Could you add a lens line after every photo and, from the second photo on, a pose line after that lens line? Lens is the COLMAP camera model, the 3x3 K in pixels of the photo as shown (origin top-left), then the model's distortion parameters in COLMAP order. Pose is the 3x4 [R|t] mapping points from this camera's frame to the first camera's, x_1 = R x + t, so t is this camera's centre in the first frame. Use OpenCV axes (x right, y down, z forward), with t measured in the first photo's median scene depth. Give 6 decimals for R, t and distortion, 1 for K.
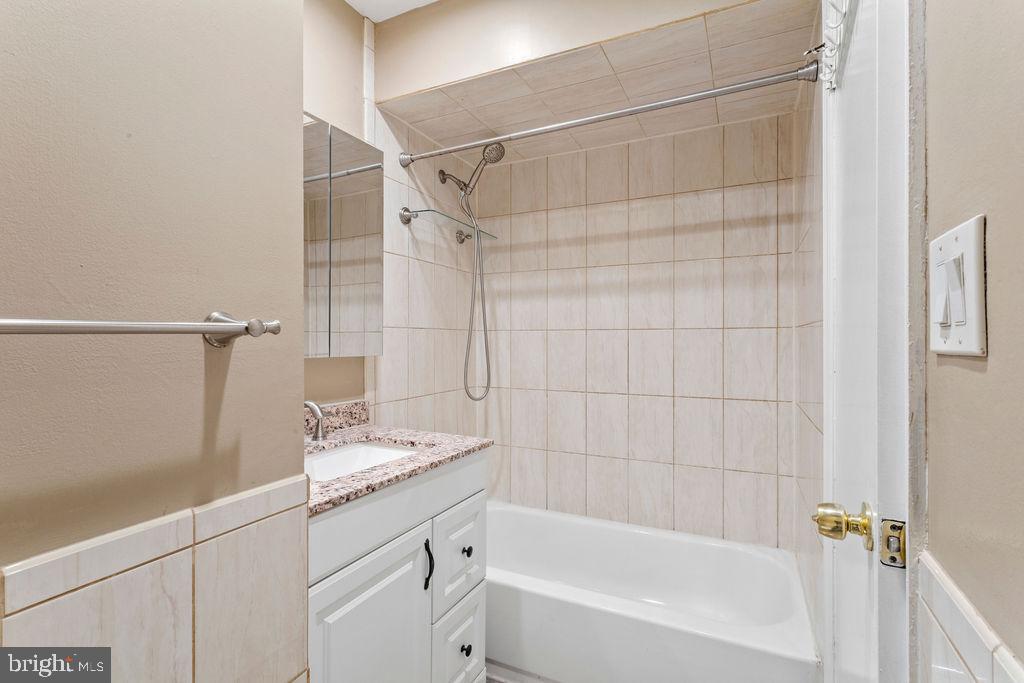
lens RADIAL K [[486.8, 0, 509.1], [0, 486.8, 339.9], [0, 0, 1]] dist [0.013555, -0.001919]
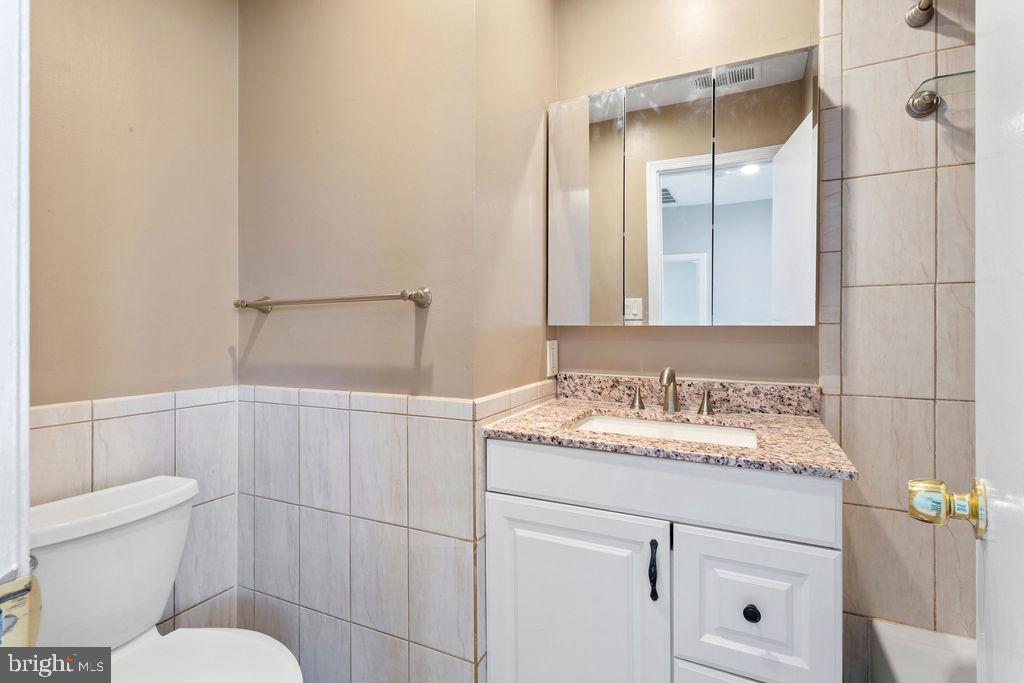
lens RADIAL K [[486.8, 0, 506.6], [0, 486.8, 331.8], [0, 0, 1]] dist [0.013555, -0.001919]
pose [[0.023026, 0.008745, -0.999697, 0.675758], [-0.001545, 0.999961, 0.008712, 0.051968], [0.999734, 0.001344, 0.023038, 0.763553]]
